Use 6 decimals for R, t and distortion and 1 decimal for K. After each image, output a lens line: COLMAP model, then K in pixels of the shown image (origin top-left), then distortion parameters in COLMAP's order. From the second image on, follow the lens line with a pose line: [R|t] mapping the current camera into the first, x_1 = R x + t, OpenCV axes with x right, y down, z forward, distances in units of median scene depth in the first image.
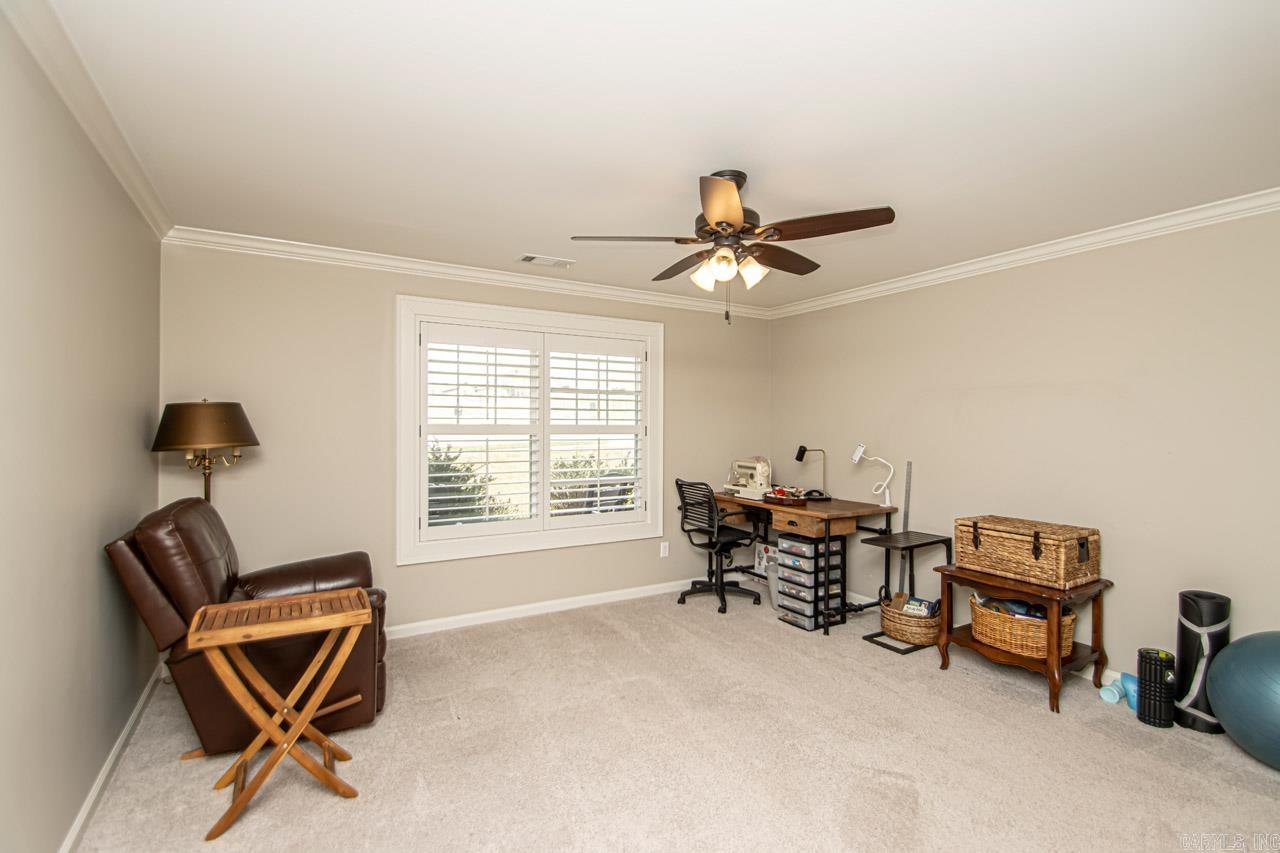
lens RADIAL K [[606.2, 0, 661.7], [0, 606.2, 432.8], [0, 0, 1]] dist [0.012296, -0.015332]
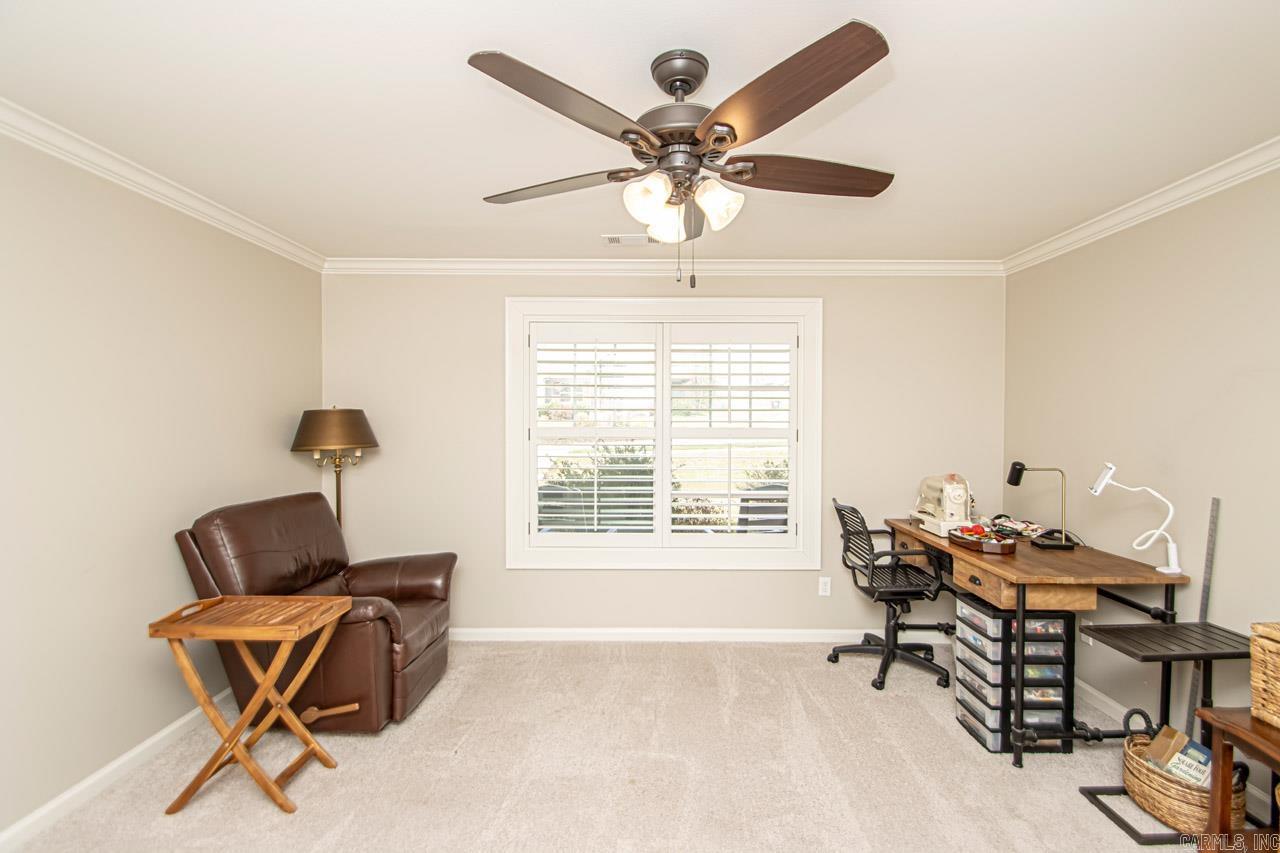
lens RADIAL K [[606.2, 0, 647.3], [0, 606.2, 432.5], [0, 0, 1]] dist [0.012296, -0.015332]
pose [[0.847886, 0.013212, -0.530013, 0.262849], [-0.007342, 0.999886, 0.013180, -0.018487], [0.530127, -0.007284, 0.847887, 0.251712]]
